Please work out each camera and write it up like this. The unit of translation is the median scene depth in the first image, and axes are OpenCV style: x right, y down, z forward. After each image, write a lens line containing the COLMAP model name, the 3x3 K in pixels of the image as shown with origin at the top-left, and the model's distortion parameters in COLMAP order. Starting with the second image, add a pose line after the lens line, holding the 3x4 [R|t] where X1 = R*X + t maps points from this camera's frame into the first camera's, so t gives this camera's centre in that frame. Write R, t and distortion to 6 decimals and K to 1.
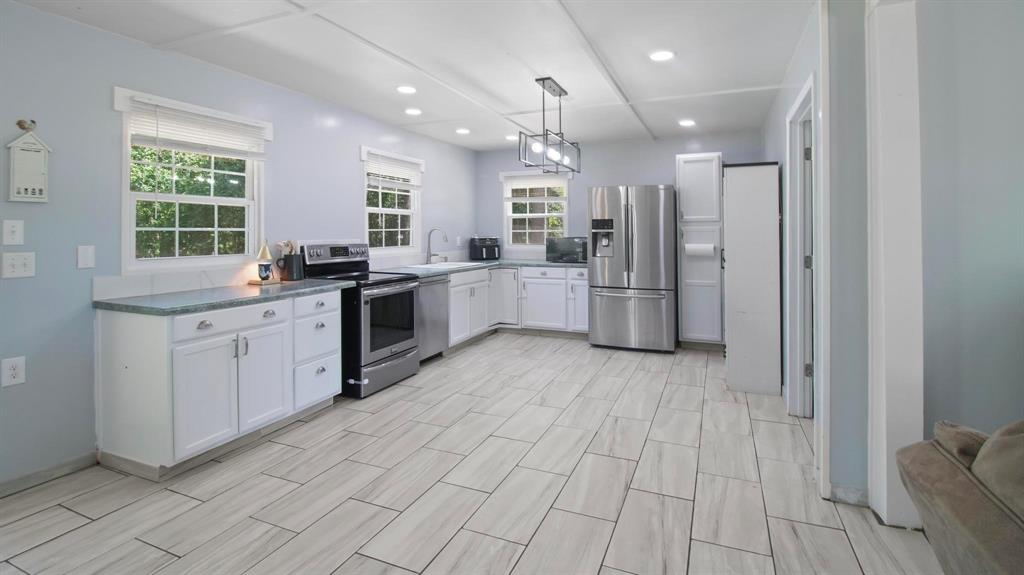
lens RADIAL K [[479.4, 0, 512.7], [0, 479.4, 231.7], [0, 0, 1]] dist [-0.001206, -0.000089]
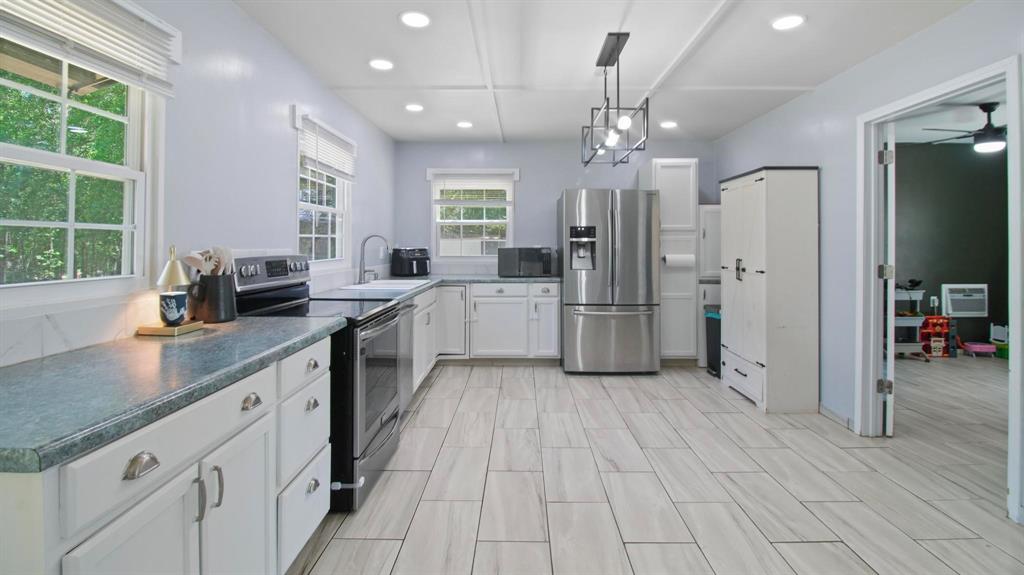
lens RADIAL K [[466.8, 0, 512.9], [0, 466.8, 242.3], [0, 0, 1]] dist [-0.010607, -0.000270]
pose [[0.923654, 0.005965, 0.383182, -0.264998], [-0.003858, 0.999973, -0.006265, 0.008968], [-0.383209, 0.004308, 0.923652, 0.282361]]
